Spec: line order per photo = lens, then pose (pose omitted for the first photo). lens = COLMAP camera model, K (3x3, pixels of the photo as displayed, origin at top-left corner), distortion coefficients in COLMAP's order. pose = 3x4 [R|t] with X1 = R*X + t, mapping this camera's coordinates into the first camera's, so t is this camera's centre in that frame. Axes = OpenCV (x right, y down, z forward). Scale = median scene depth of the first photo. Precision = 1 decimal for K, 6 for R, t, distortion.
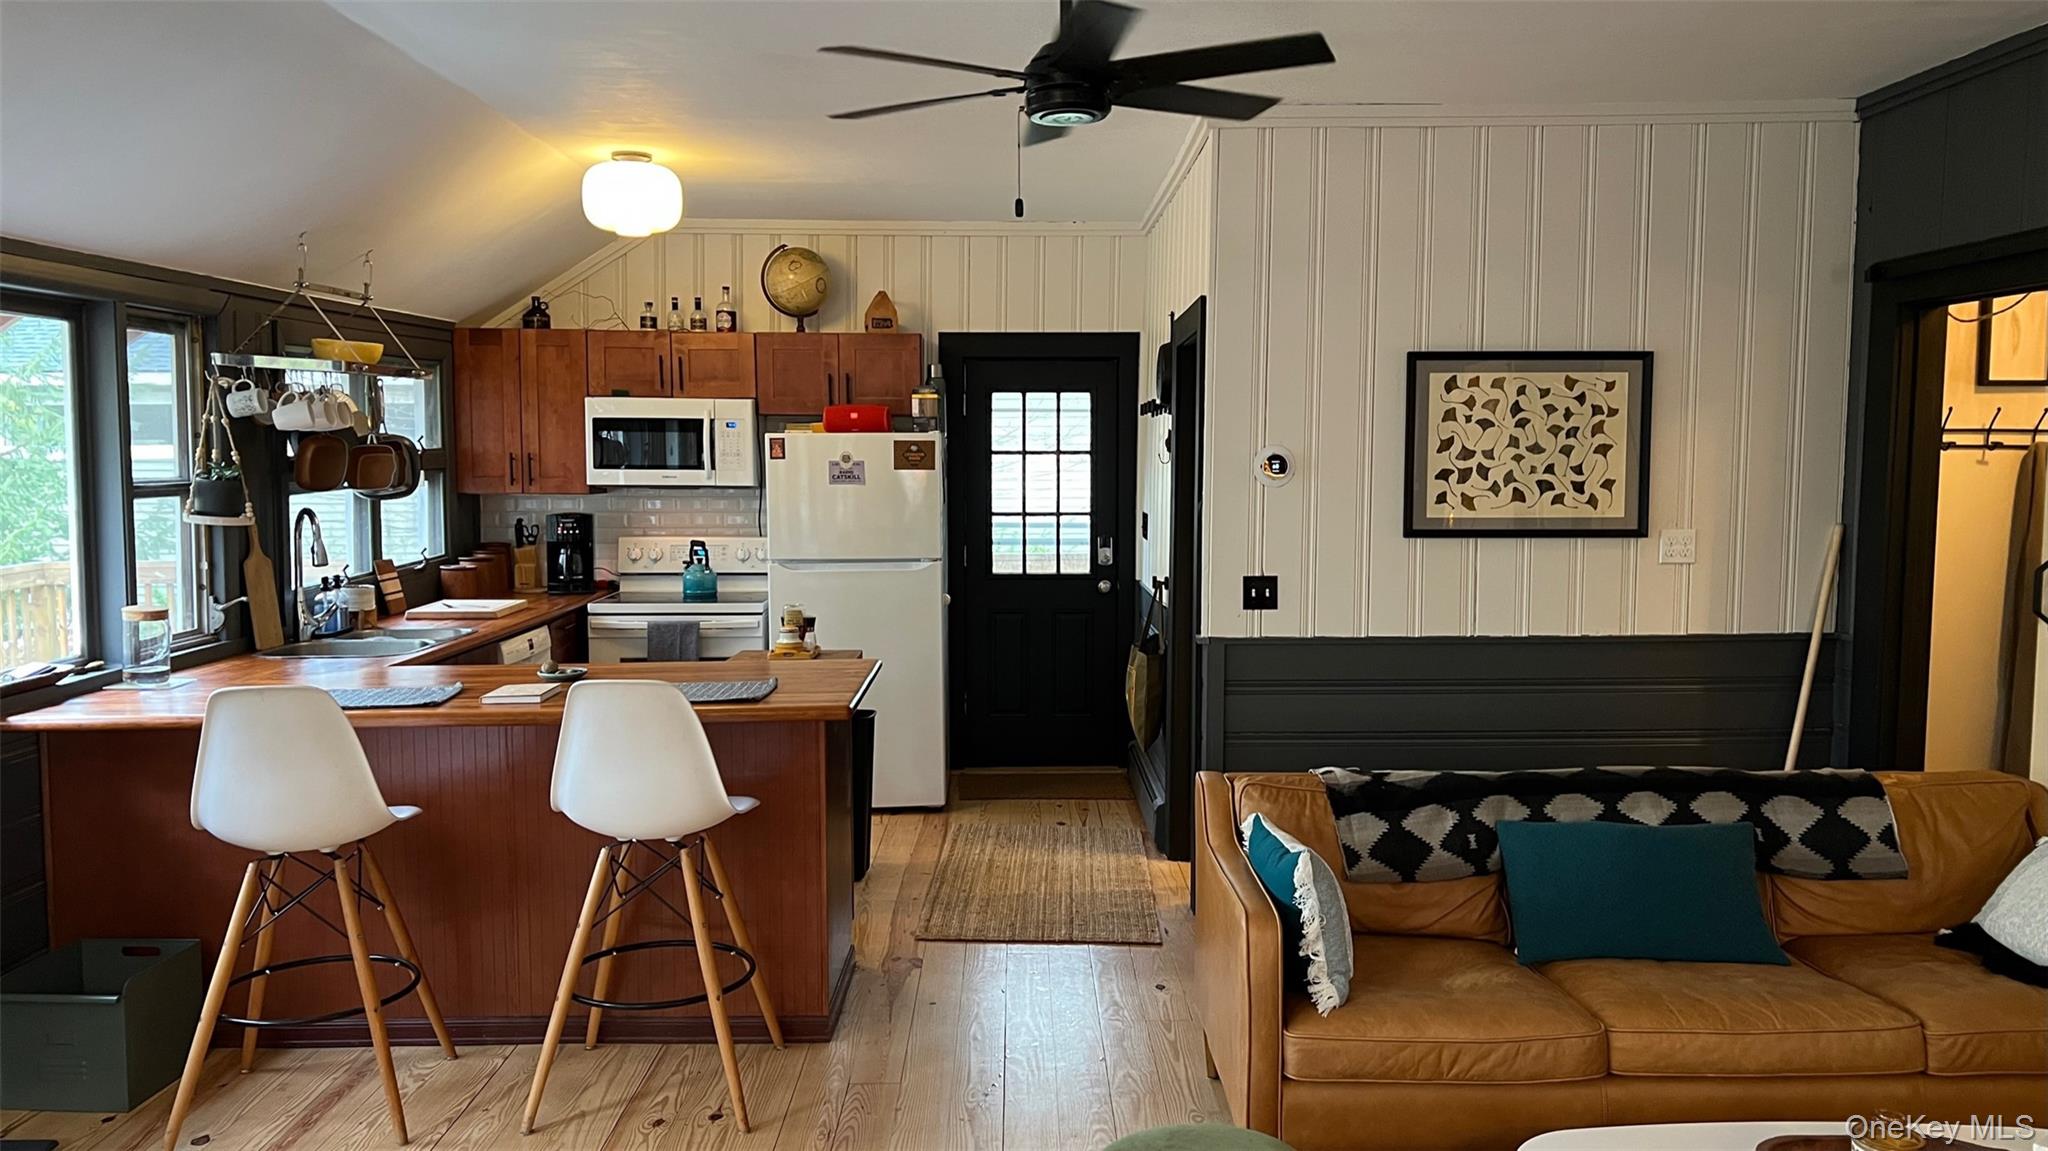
lens RADIAL K [[1566.5, 0, 1025.9], [0, 1566.5, 571.0], [0, 0, 1]] dist [0.091264, -0.102083]
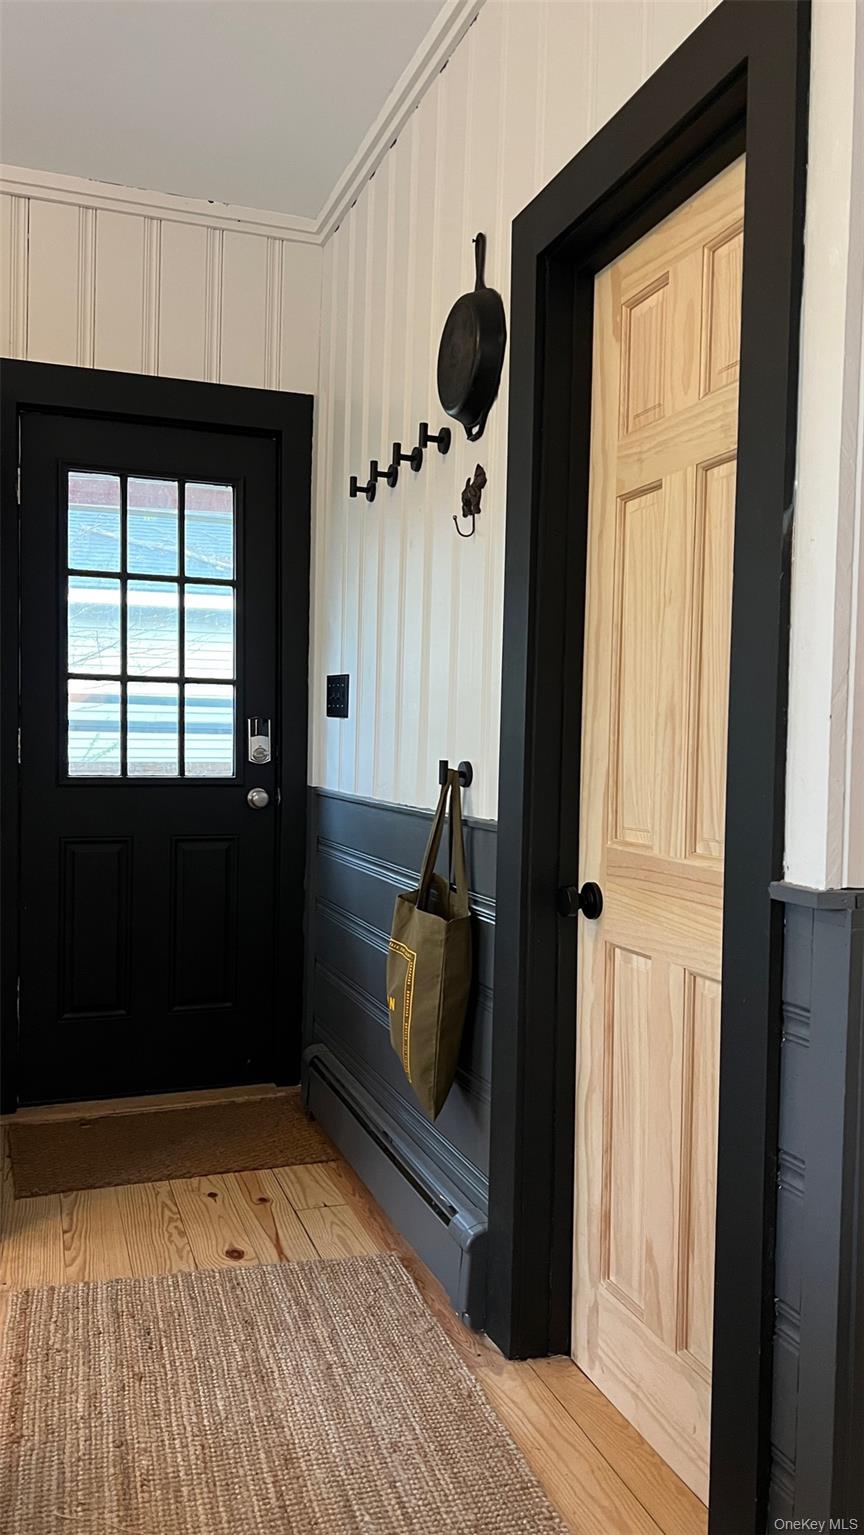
lens RADIAL K [[1174.1, 0, 435.8], [0, 1174.1, 778.1], [0, 0, 1]] dist [0.091264, -0.102083]
pose [[0.944011, 0.002464, 0.329905, -0.038041], [0.008206, 0.999487, -0.030946, 0.017008], [-0.329812, 0.031921, 0.943507, 0.532456]]
